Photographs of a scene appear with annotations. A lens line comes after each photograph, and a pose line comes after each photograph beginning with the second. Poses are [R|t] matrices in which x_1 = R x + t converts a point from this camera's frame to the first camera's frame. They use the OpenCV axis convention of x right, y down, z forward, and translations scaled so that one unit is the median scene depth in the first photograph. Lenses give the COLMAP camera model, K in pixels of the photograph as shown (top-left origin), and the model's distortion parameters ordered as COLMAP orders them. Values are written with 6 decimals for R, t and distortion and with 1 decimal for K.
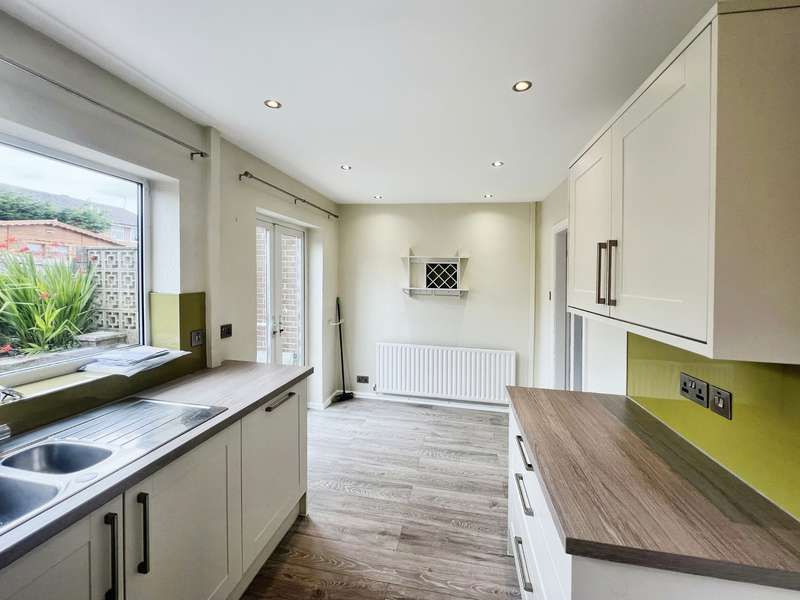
lens RADIAL K [[330.8, 0, 403.2], [0, 330.8, 275.0], [0, 0, 1]] dist [0.000470, 0.000051]
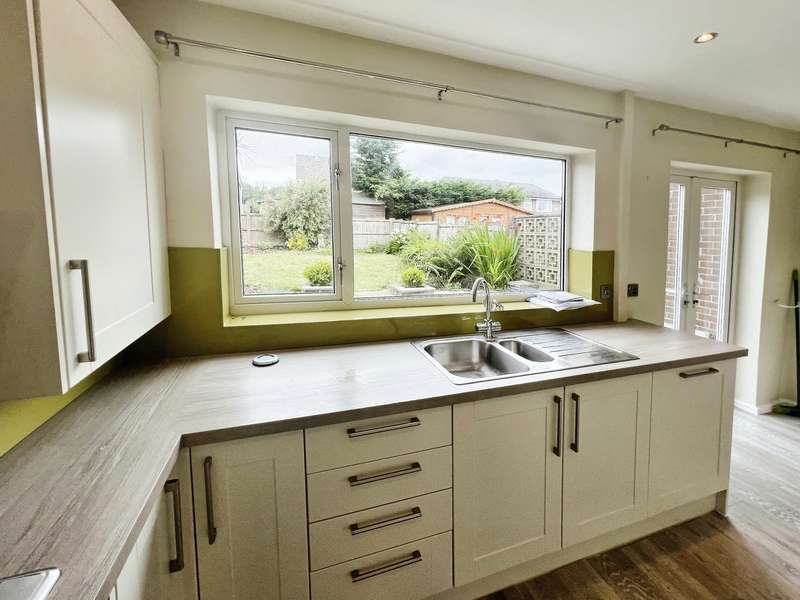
lens RADIAL K [[337.3, 0, 408.4], [0, 337.3, 257.9], [0, 0, 1]] dist [0.000750, 0.000004]
pose [[0.501640, 0.054711, -0.863345, 0.010010], [-0.009087, 0.998276, 0.057982, 0.013336], [0.865029, -0.021241, 0.501273, -0.102440]]
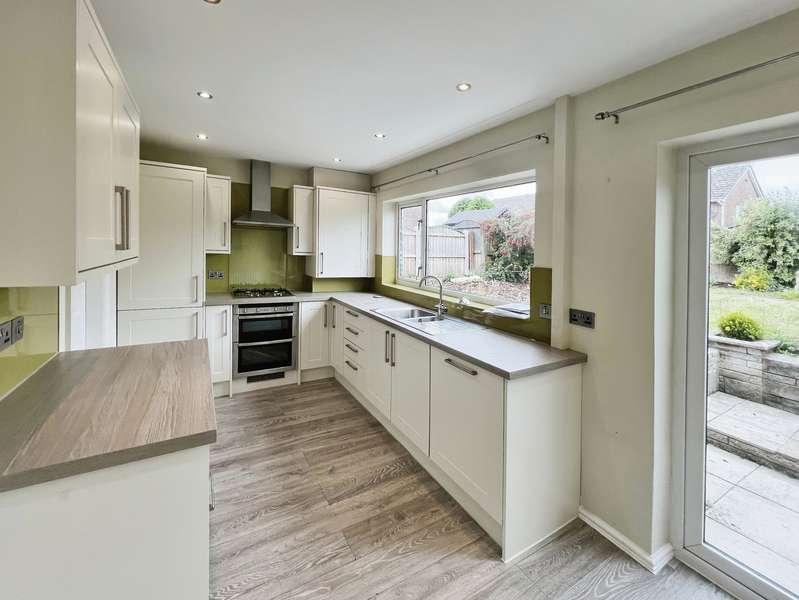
lens RADIAL K [[330.3, 0, 402.7], [0, 330.3, 275.1], [0, 0, 1]] dist [0.000470, 0.000051]
pose [[-0.742720, -0.000913, -0.669602, 0.317118], [-0.052351, 0.997017, 0.056707, 0.030160], [0.667553, 0.077172, -0.740552, 1.104533]]
